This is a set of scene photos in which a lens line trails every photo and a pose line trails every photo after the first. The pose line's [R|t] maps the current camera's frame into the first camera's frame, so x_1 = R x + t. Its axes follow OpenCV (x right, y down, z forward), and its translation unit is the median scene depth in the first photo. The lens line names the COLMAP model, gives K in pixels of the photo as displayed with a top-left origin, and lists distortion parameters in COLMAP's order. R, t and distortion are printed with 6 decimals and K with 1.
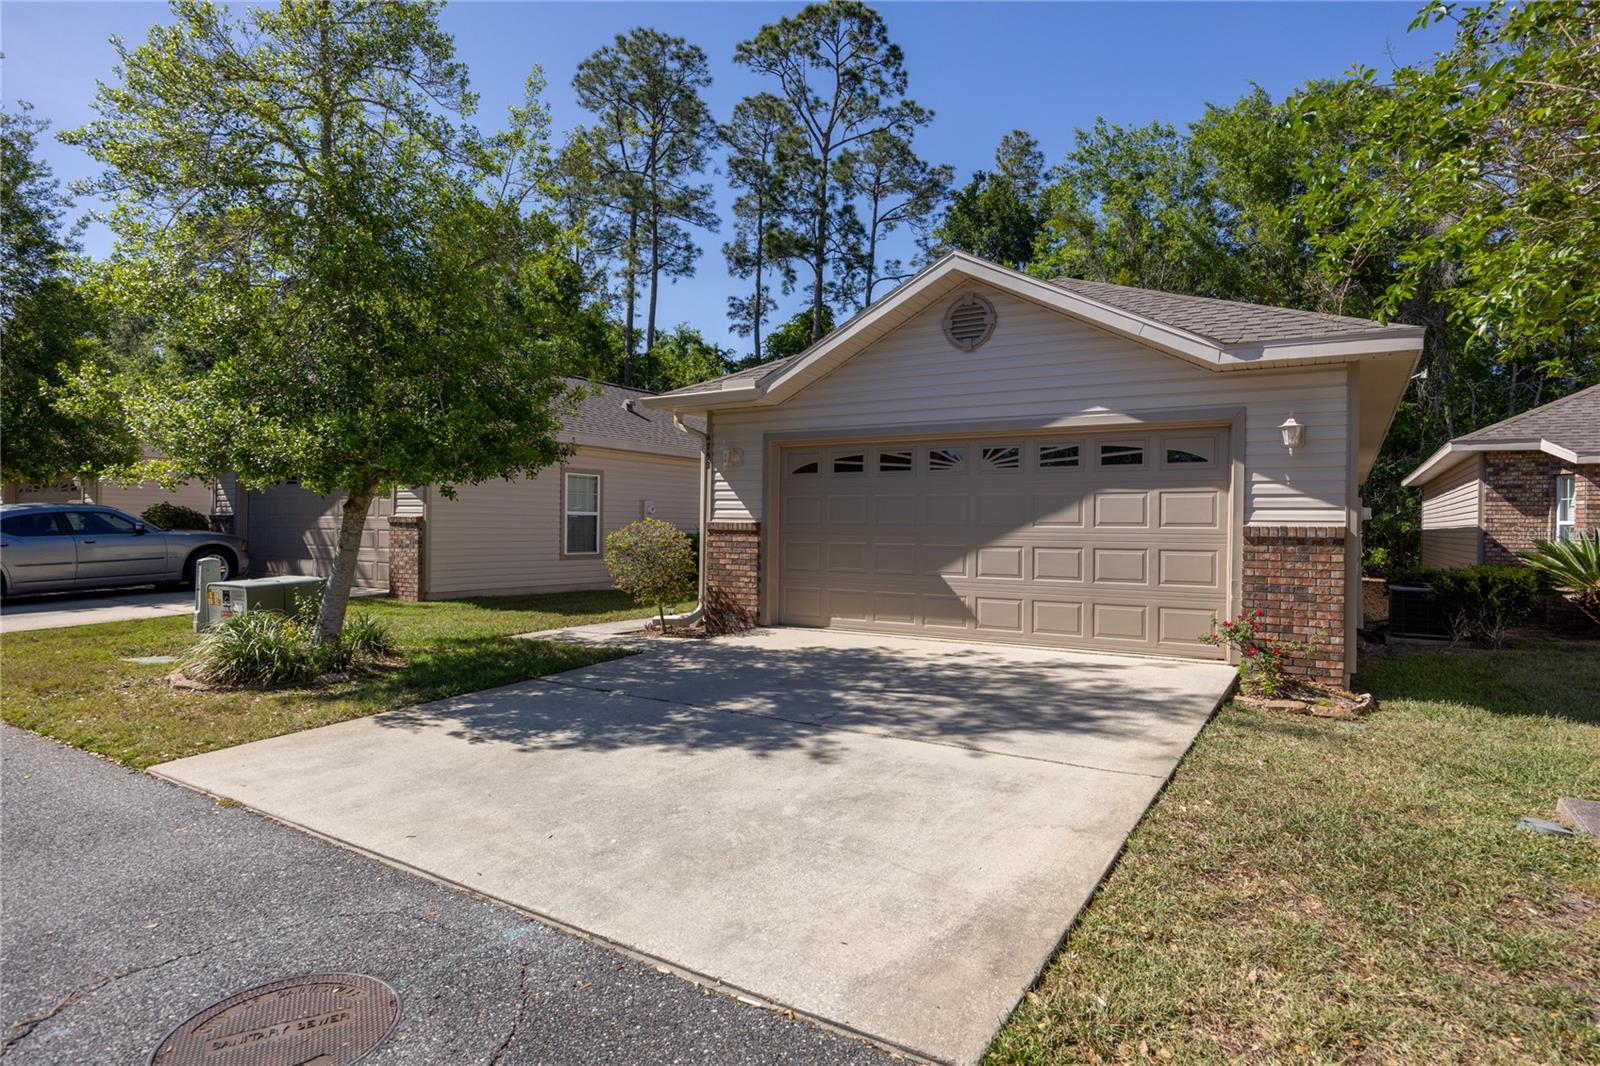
lens RADIAL K [[882.4, 0, 800.0], [0, 882.4, 533.0], [0, 0, 1]] dist [0.000482, 0.002497]
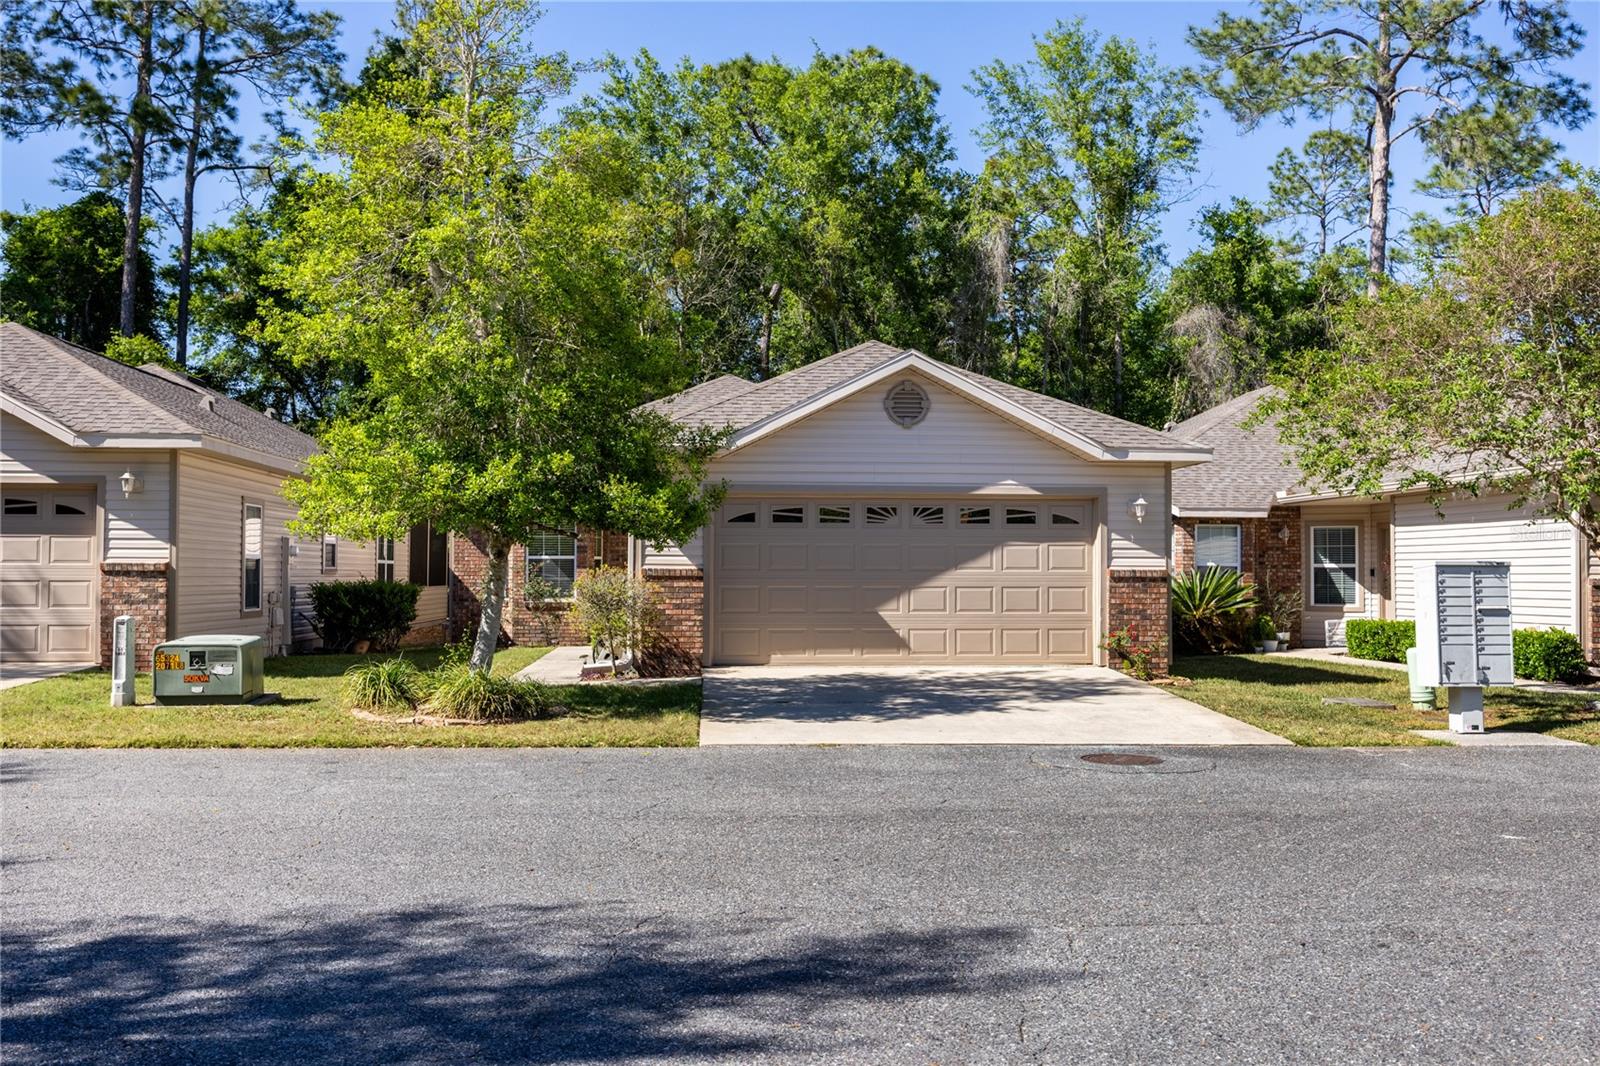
lens RADIAL K [[1614.0, 0, 800.0], [0, 1614.0, 533.0], [0, 0, 1]] dist [-0.005237, -0.006166]
pose [[0.802857, 0.007036, 0.596130, -1.290209], [0.010100, 0.999626, -0.025401, -0.004858], [-0.596086, 0.026414, 0.802486, -0.720634]]
